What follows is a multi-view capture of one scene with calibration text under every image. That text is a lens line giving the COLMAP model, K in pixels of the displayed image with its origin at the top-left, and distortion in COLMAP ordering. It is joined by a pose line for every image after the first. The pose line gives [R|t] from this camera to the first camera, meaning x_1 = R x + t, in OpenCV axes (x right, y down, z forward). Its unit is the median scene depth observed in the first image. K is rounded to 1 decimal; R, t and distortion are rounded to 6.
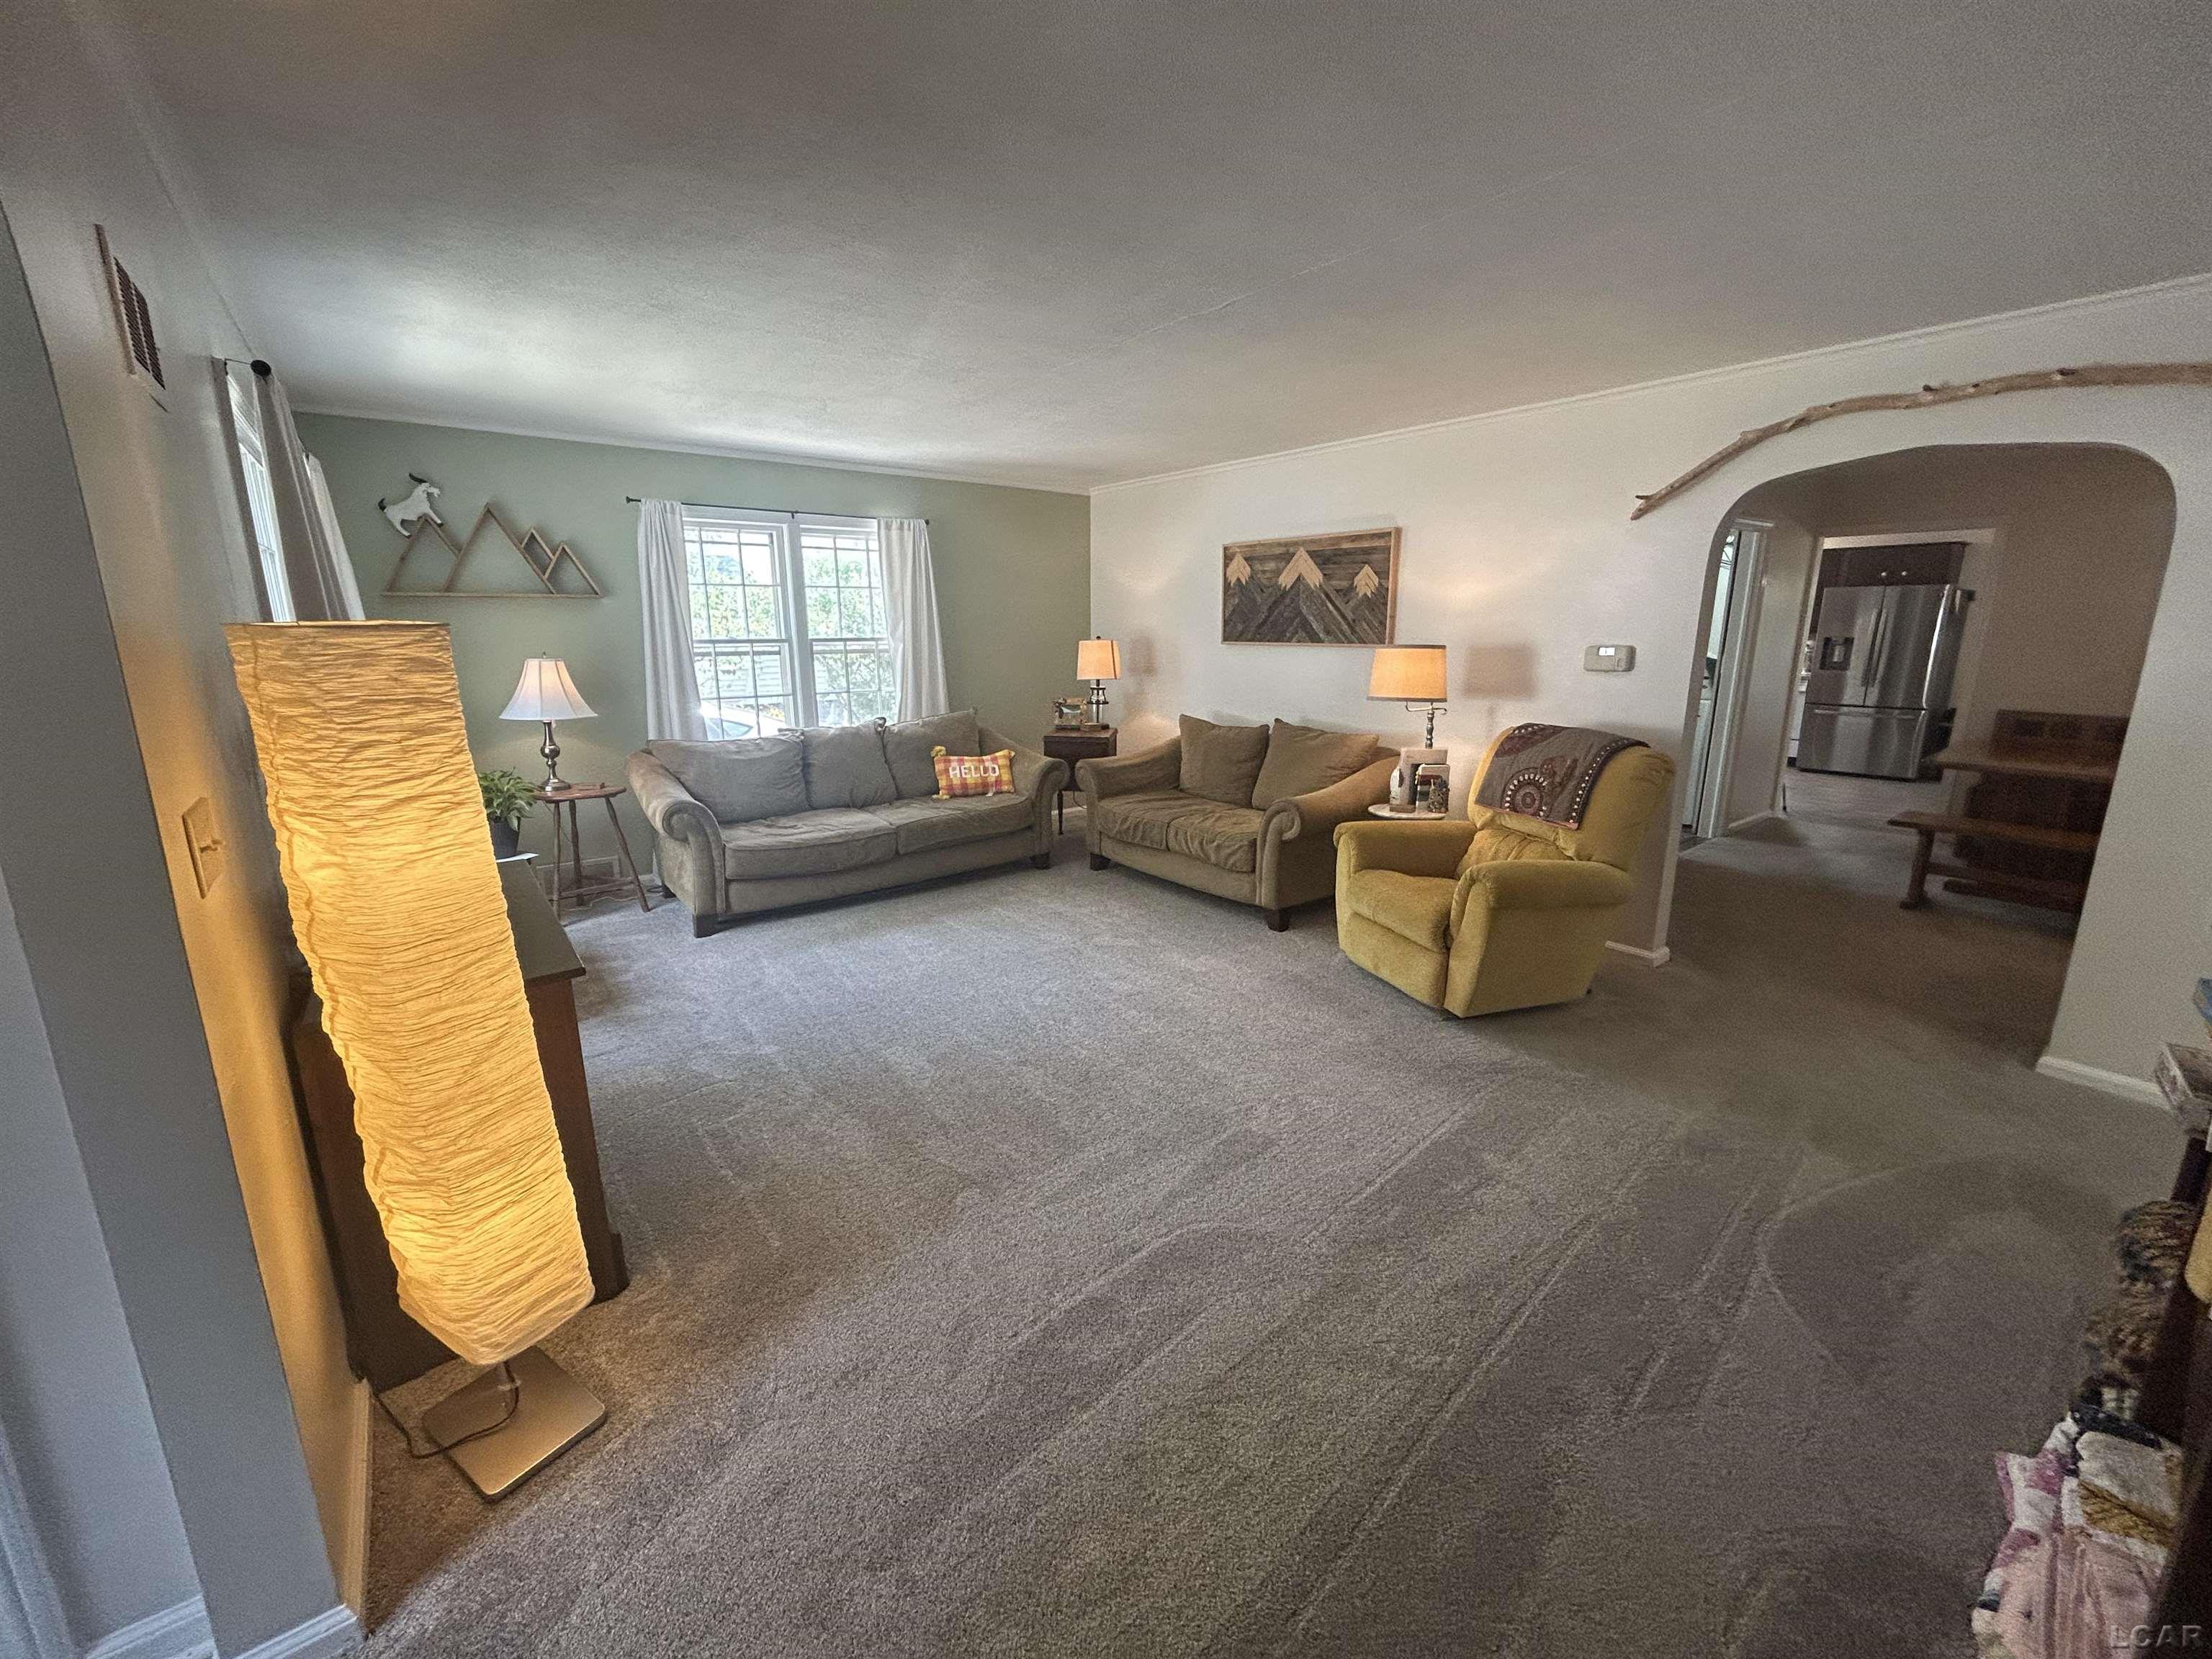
lens RADIAL K [[899.2, 0, 1102.0], [0, 899.2, 826.5], [0, 0, 1]] dist [-0.001331, 0.000095]
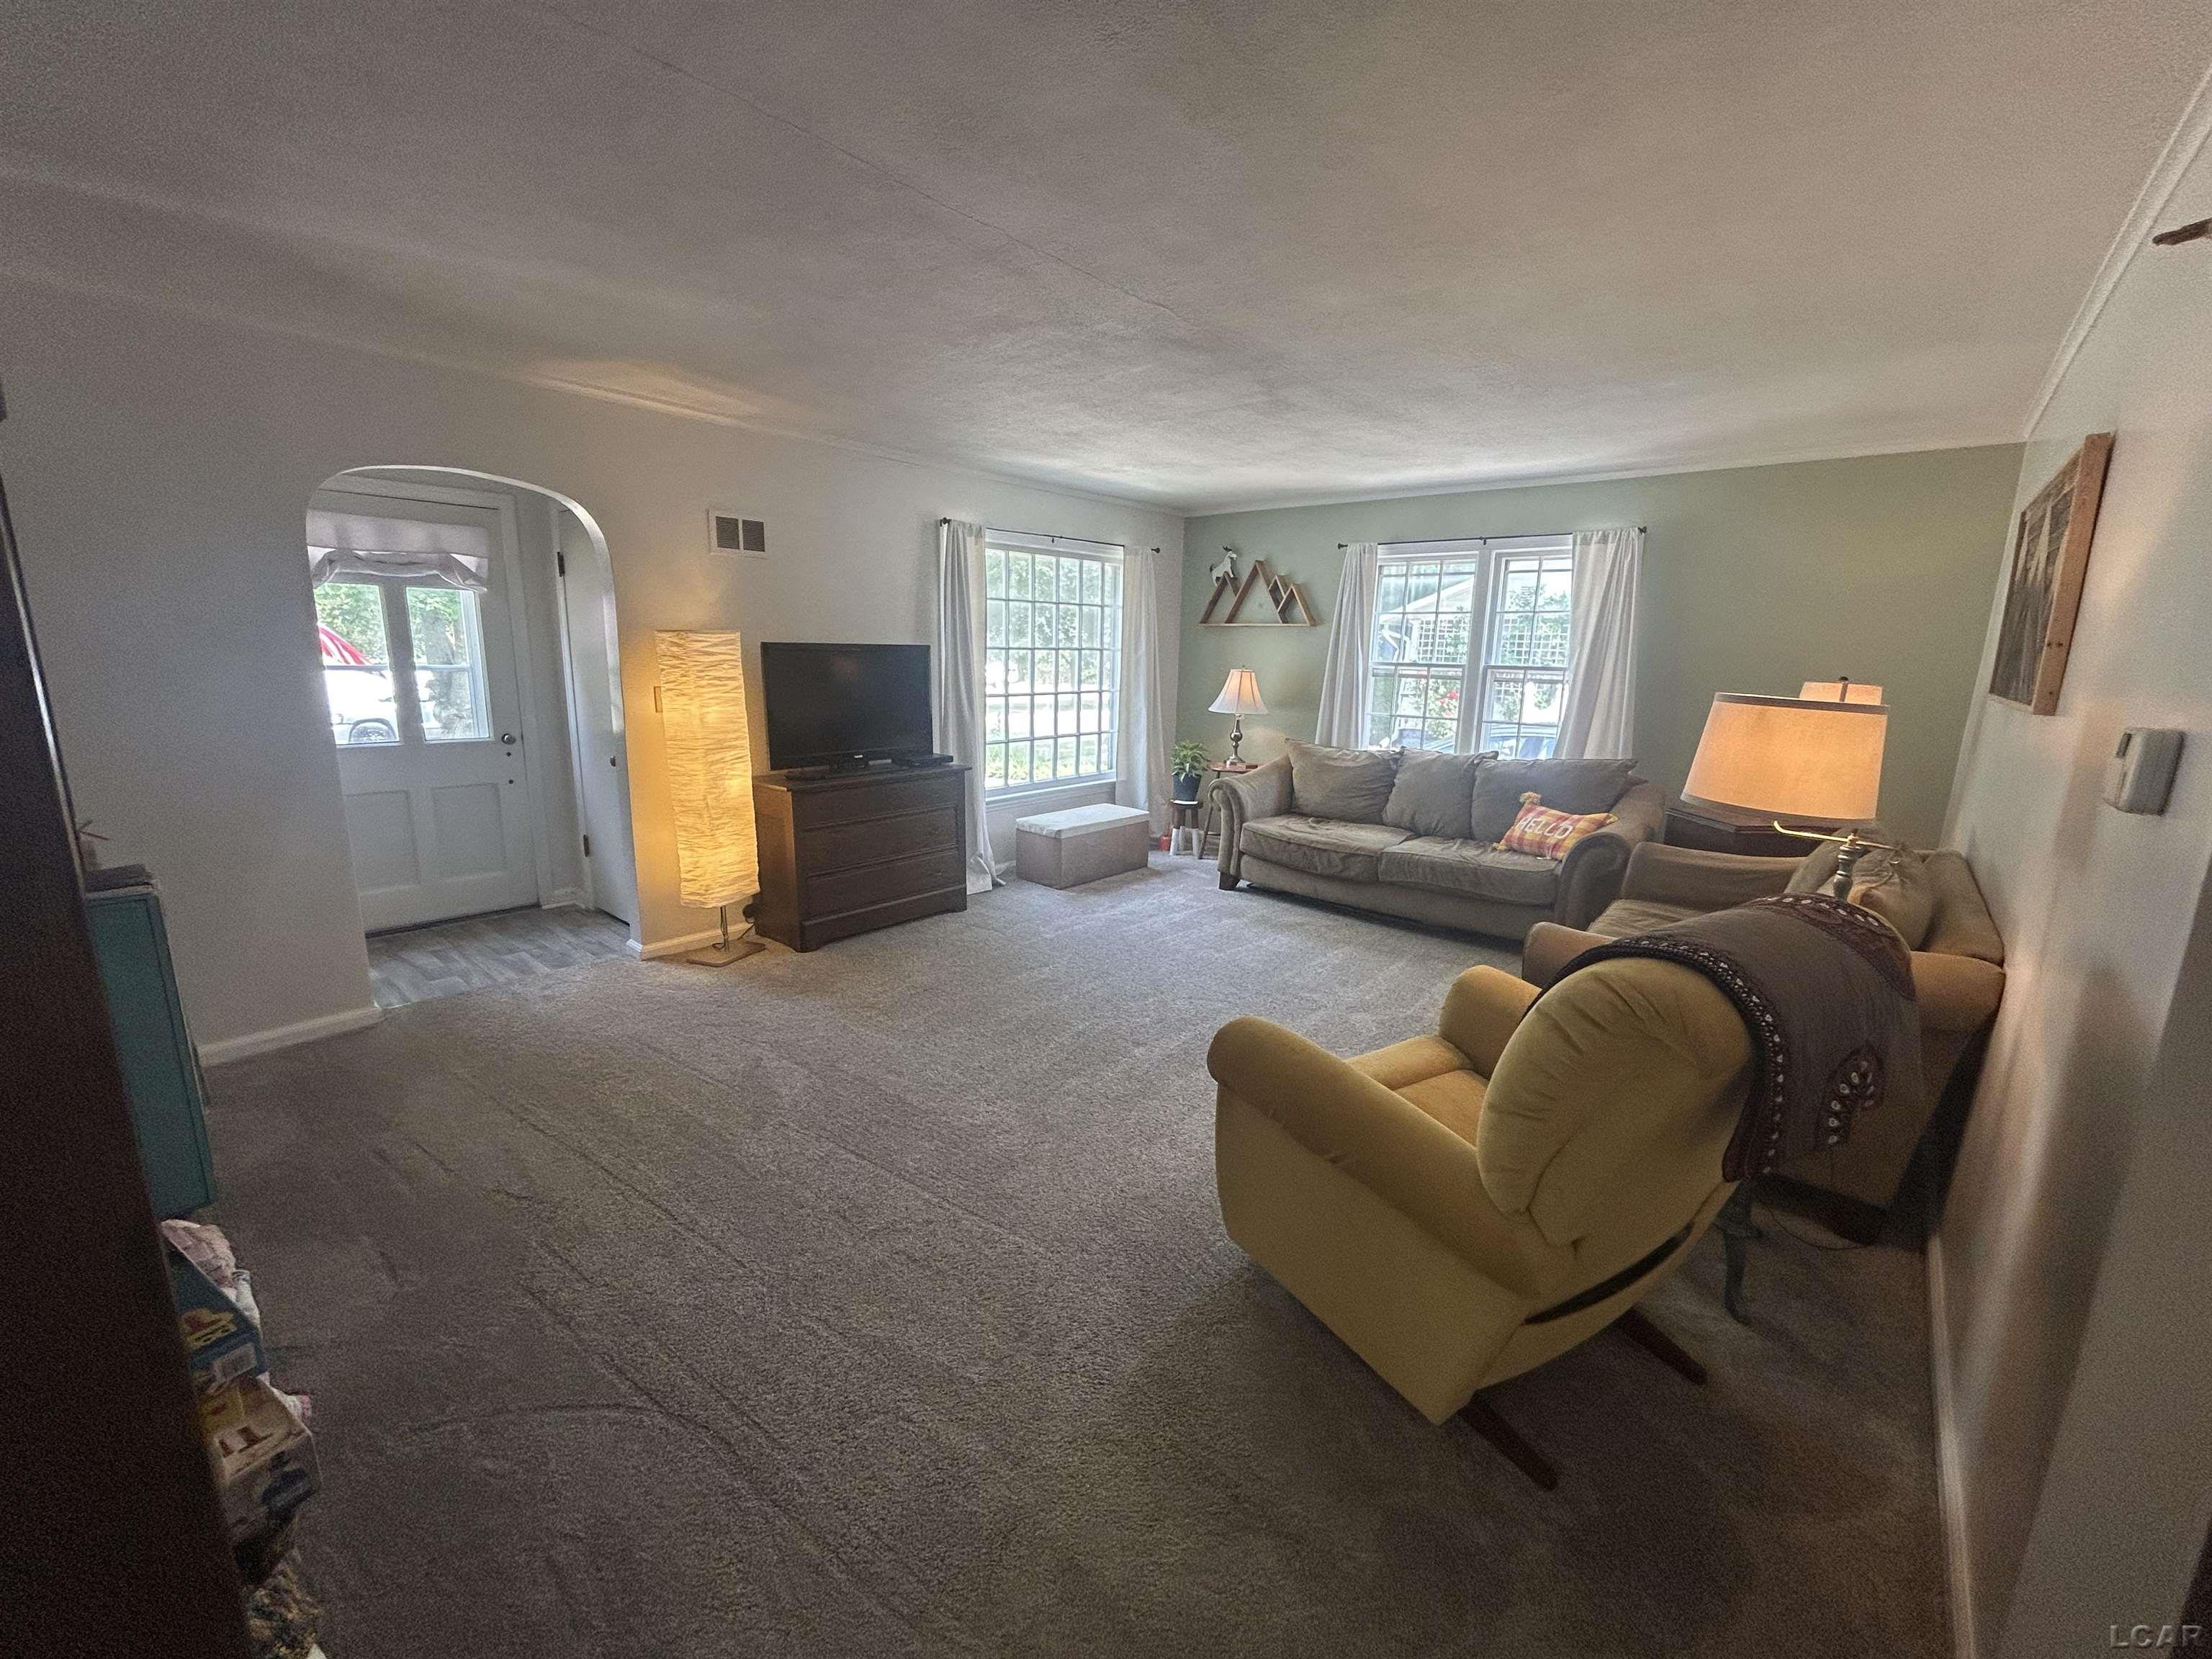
lens RADIAL K [[899.2, 0, 1105.7], [0, 899.2, 826.7], [0, 0, 1]] dist [-0.001331, 0.000095]
pose [[0.192394, 0.202832, -0.960127, 0.672725], [-0.236977, 0.959052, 0.155118, -0.111184], [0.952274, 0.197684, 0.232582, 0.487253]]
